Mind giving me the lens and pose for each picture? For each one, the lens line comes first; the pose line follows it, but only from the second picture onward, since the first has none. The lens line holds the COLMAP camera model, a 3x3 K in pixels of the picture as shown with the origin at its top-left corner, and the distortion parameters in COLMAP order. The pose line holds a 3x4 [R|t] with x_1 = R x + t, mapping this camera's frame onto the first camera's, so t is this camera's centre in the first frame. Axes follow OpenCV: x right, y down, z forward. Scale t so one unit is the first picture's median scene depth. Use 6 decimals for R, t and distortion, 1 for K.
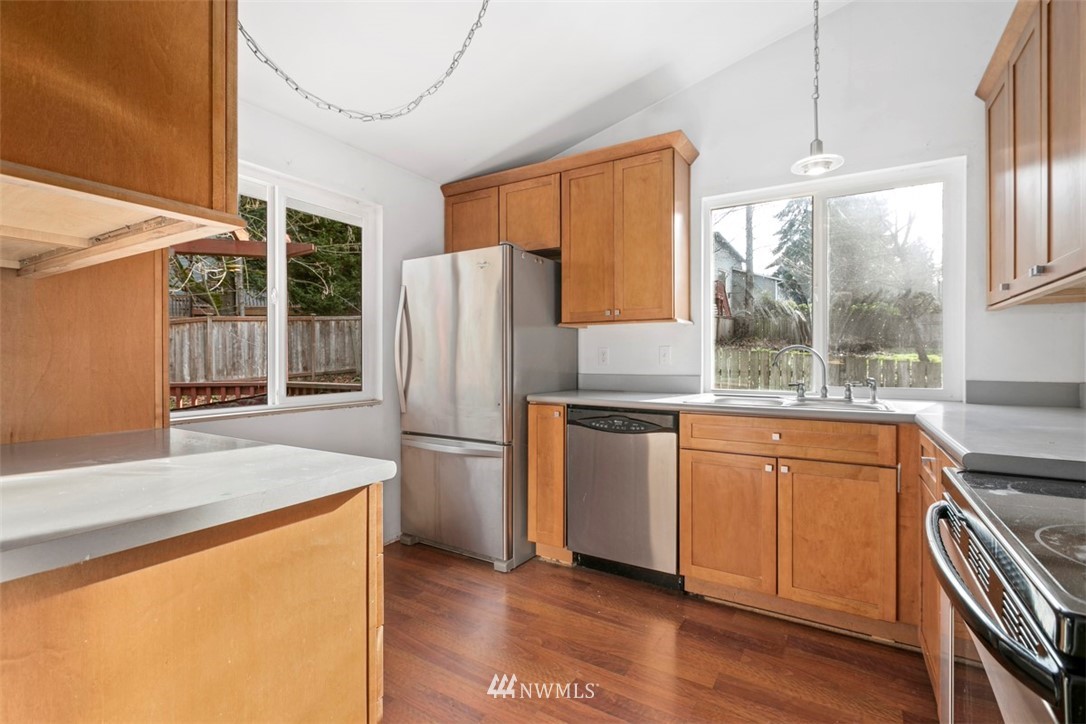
lens RADIAL K [[498.2, 0, 547.1], [0, 498.2, 358.6], [0, 0, 1]] dist [-0.001046, -0.000412]
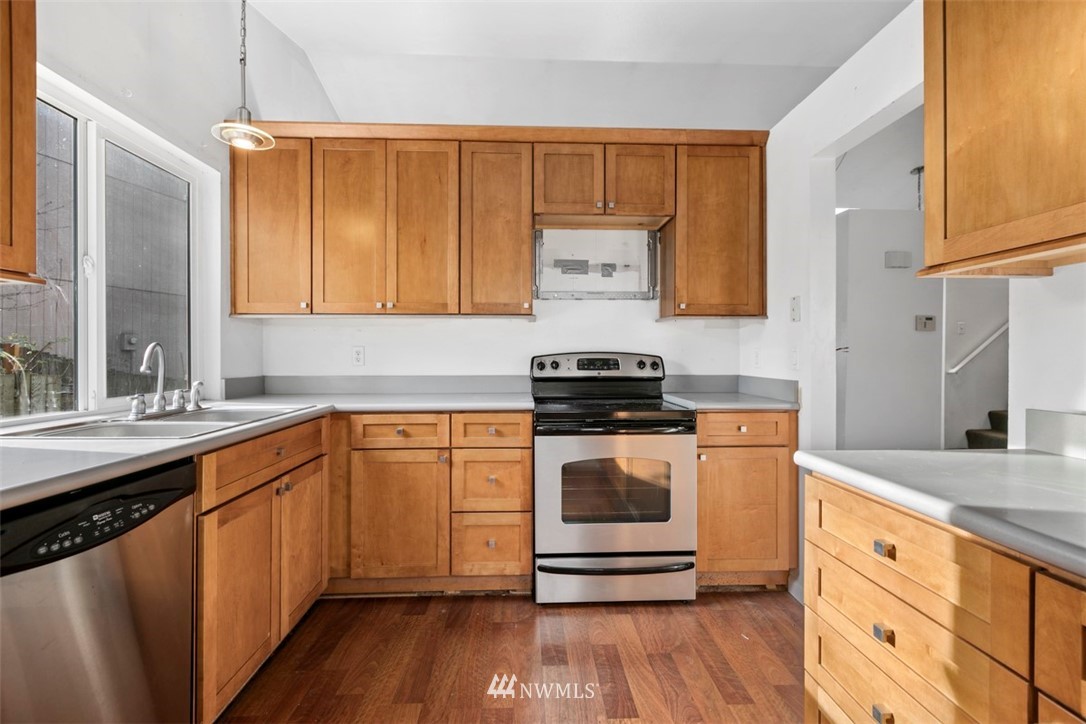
lens RADIAL K [[487.3, 0, 547.4], [0, 487.3, 355.7], [0, 0, 1]] dist [-0.000703, -0.000633]
pose [[-0.559018, -0.001402, 0.829154, -0.463081], [0.000821, 0.999997, 0.002245, -0.009369], [-0.829155, 0.001935, -0.559015, 1.052088]]
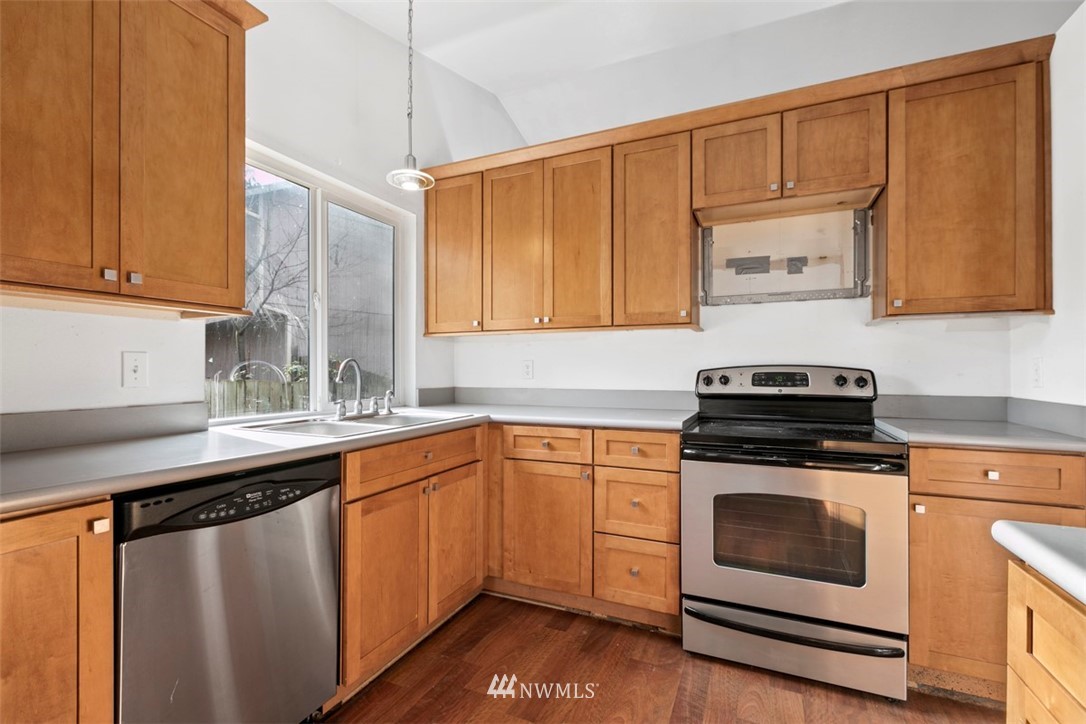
lens RADIAL K [[486.7, 0, 541.4], [0, 486.7, 368.2], [0, 0, 1]] dist [0.000846, -0.000972]
pose [[-0.119139, 0.001231, 0.992877, -0.468487], [0.001861, 0.999998, -0.001017, -0.008505], [-0.992876, 0.001727, -0.119141, 0.868094]]
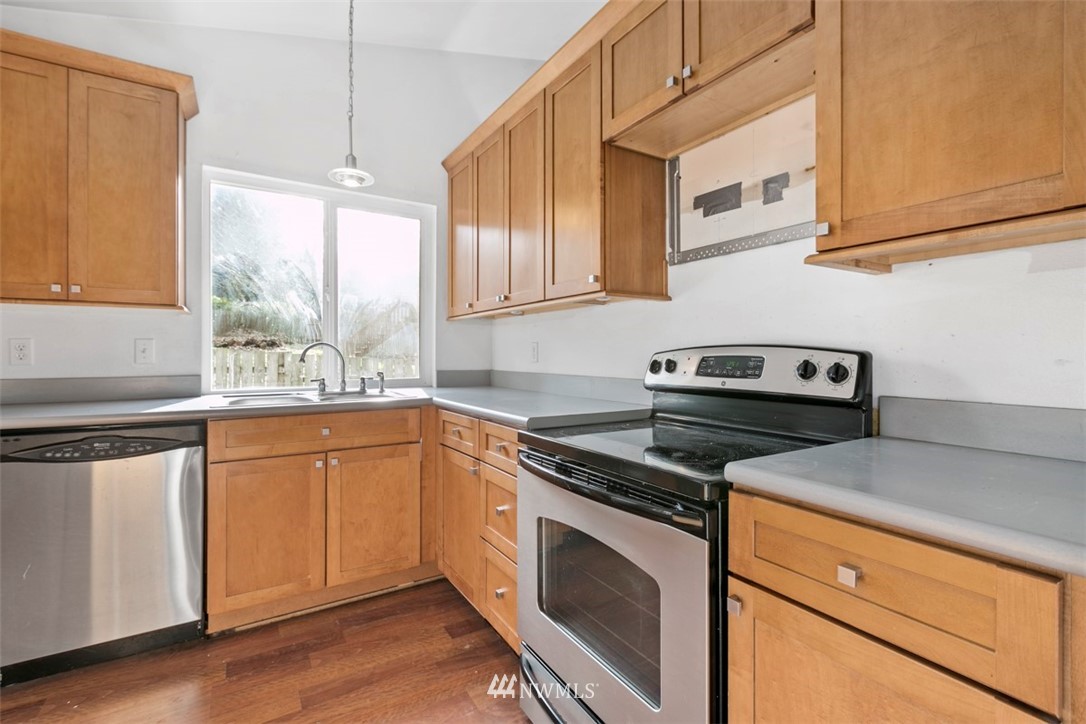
lens RADIAL K [[485.0, 0, 544.7], [0, 485.0, 351.4], [0, 0, 1]] dist [0.001144, -0.000335]
pose [[0.447349, 0.002975, 0.894355, -0.221544], [0.000849, 0.999993, -0.003751, -0.003429], [-0.894359, 0.002437, 0.447343, 0.147306]]
